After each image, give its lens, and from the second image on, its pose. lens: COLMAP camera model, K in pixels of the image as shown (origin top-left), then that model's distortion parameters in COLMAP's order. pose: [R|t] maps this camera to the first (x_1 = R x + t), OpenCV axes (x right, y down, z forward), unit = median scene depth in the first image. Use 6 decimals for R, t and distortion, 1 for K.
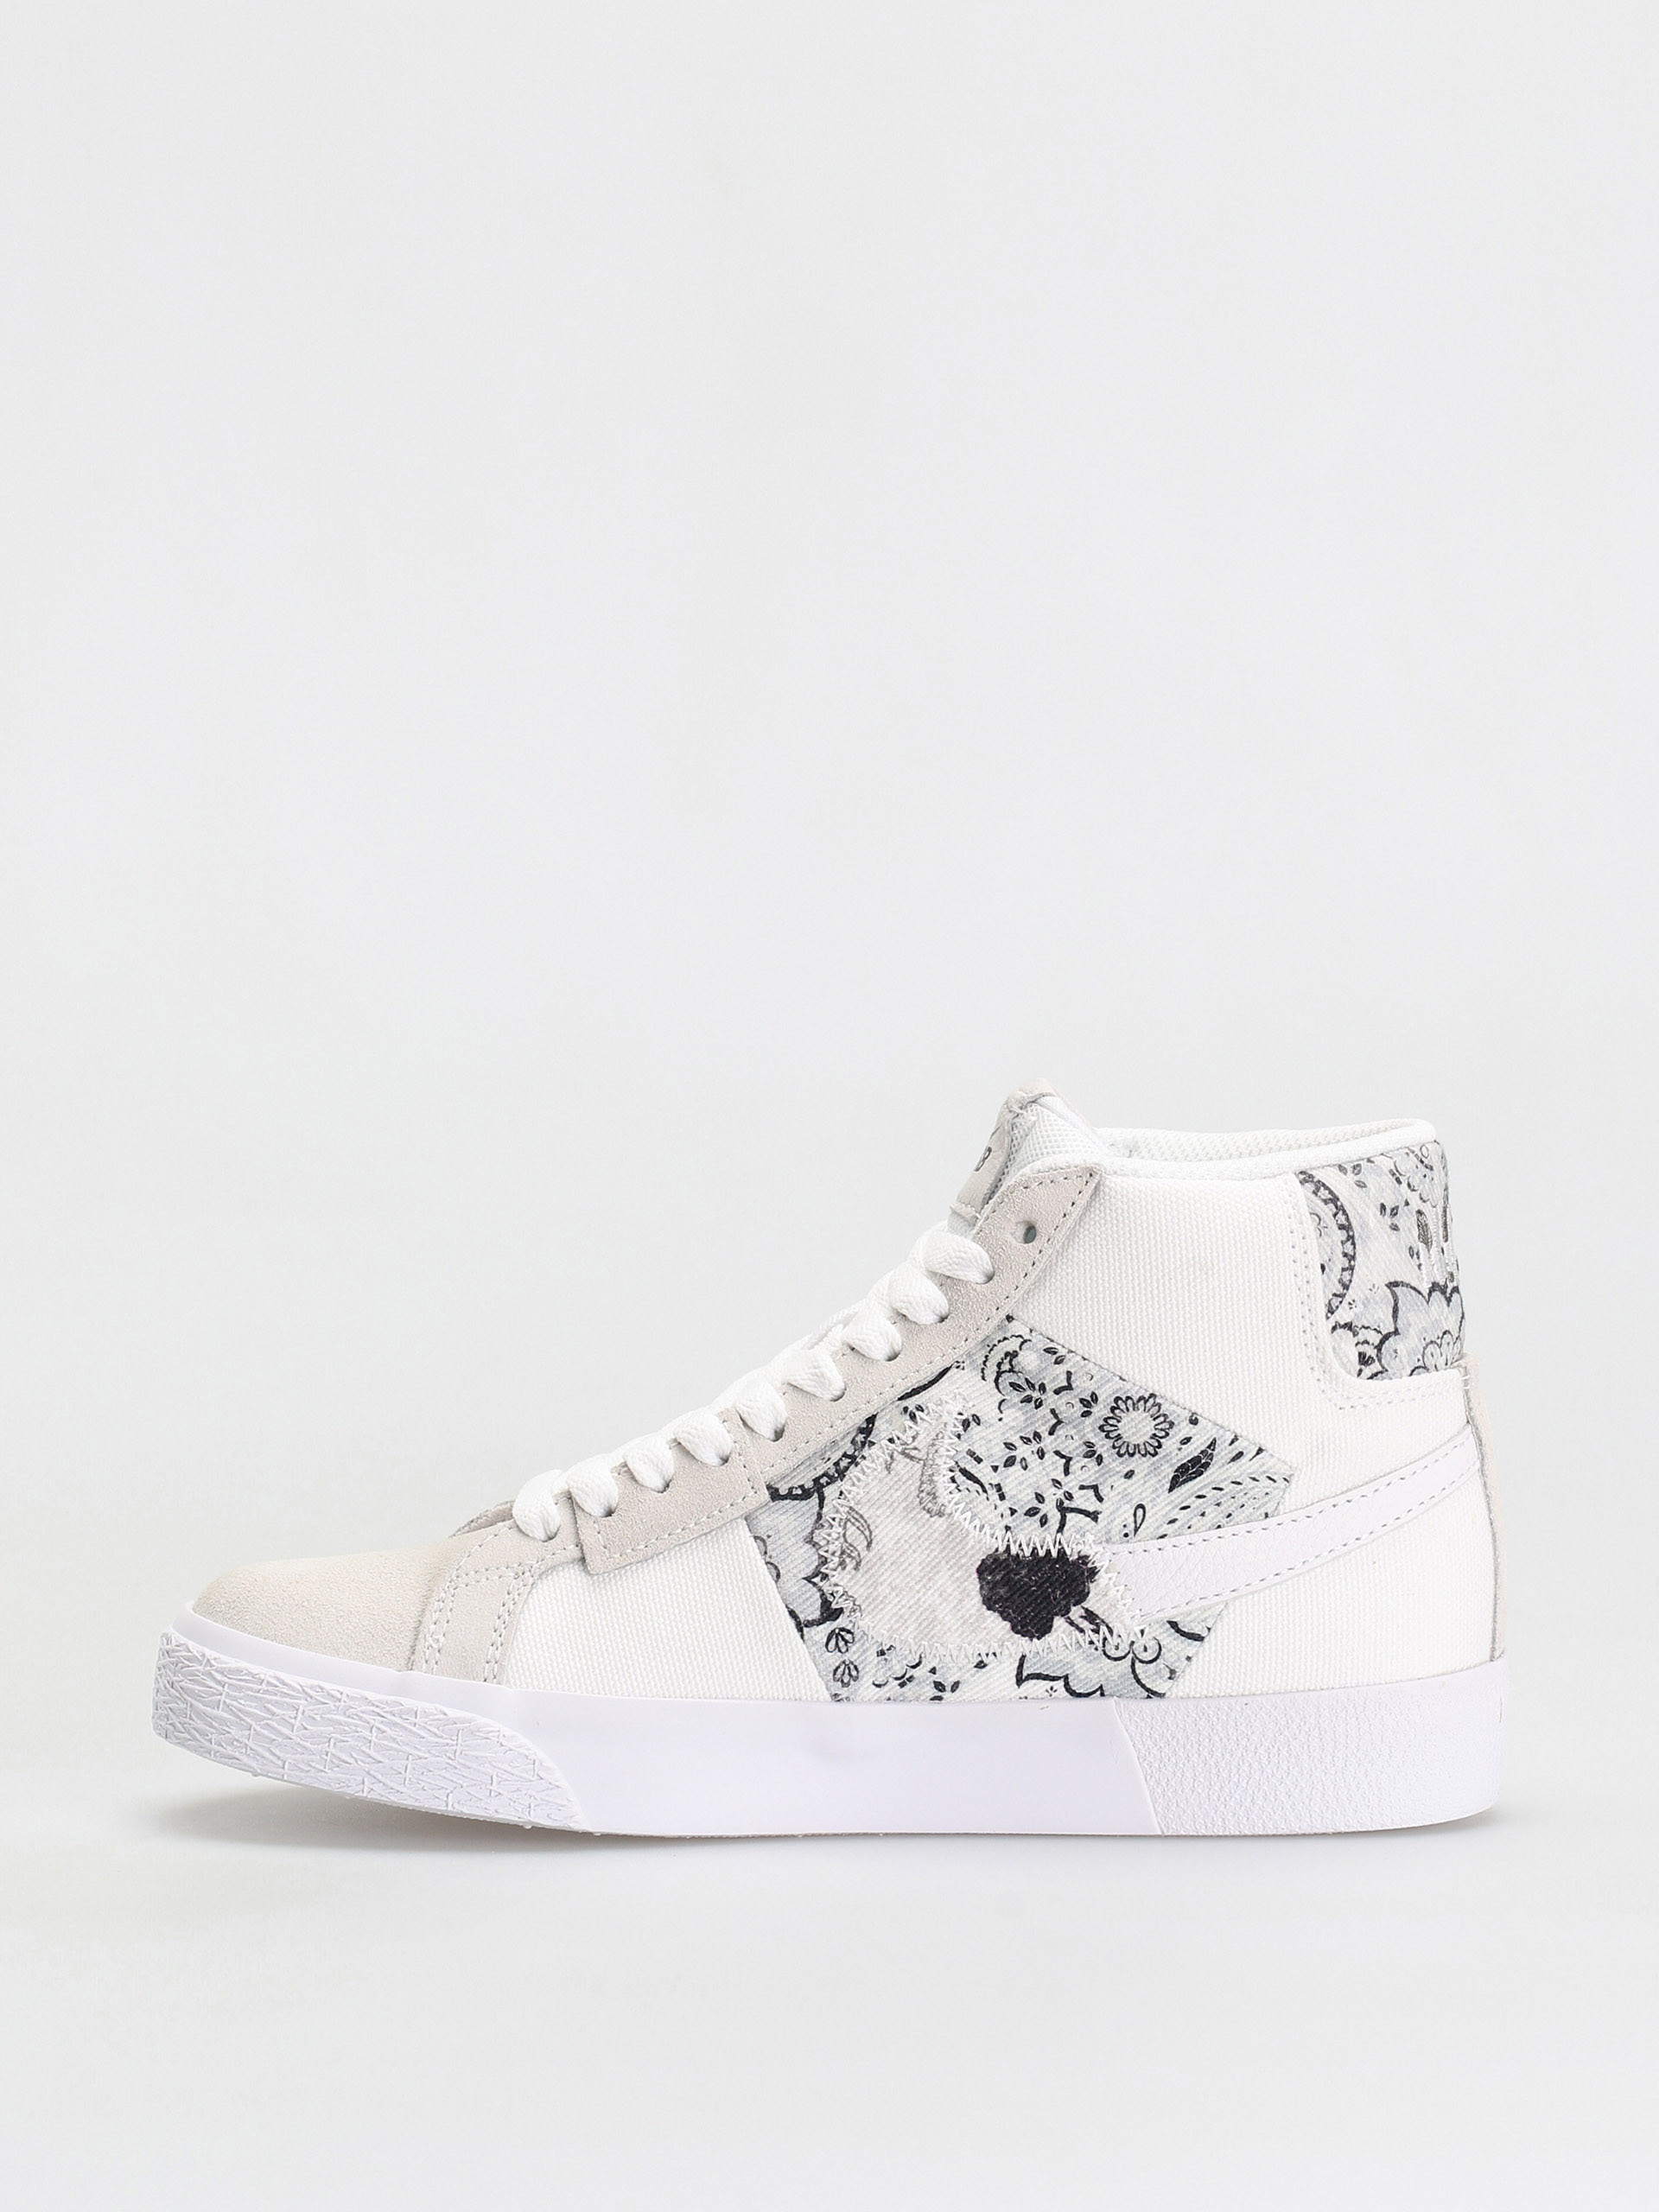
lens RADIAL K [[7872.1, 0, 829.5], [0, 7872.1, 1106.0], [0, 0, 1]] dist [0.010732, 0.446112]
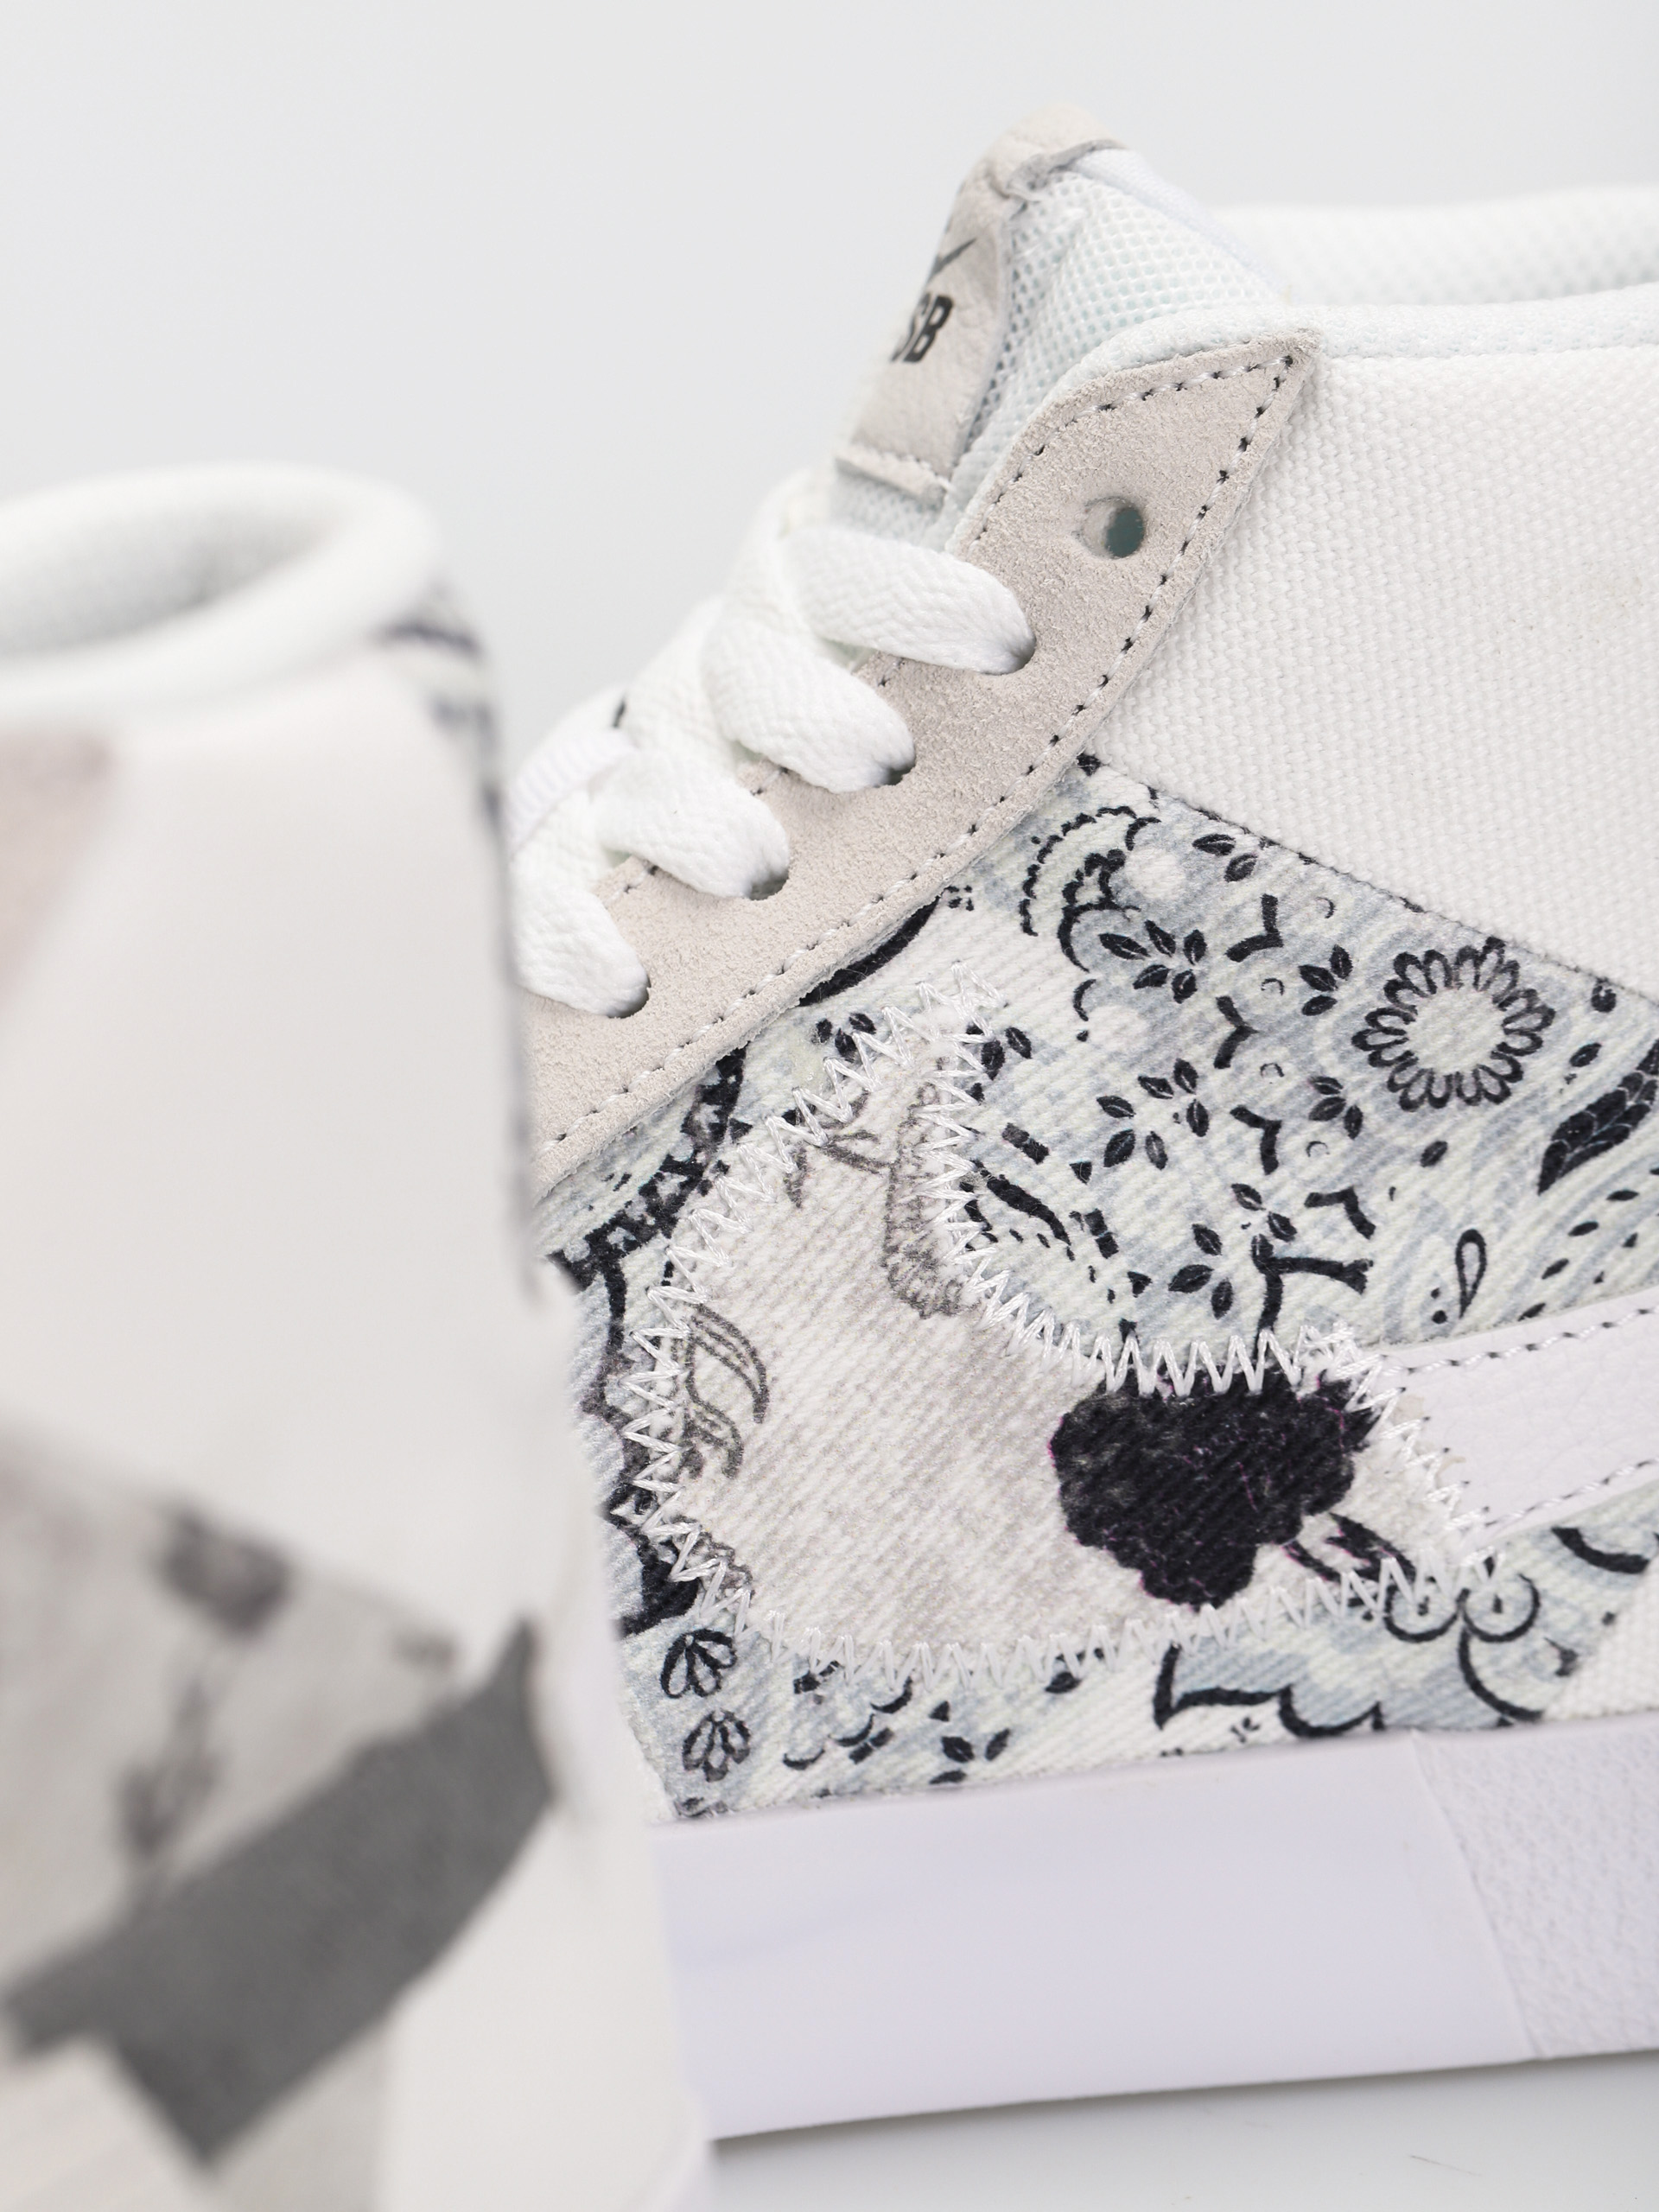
lens RADIAL K [[7872.1, 0, 829.5], [0, 7872.1, 1106.0], [0, 0, 1]] dist [0.010732, 0.446112]
pose [[0.980899, -0.088715, 0.173108, -0.054532], [0.064832, 0.988161, 0.139049, -0.009296], [-0.183395, -0.125170, 0.975038, 0.640611]]
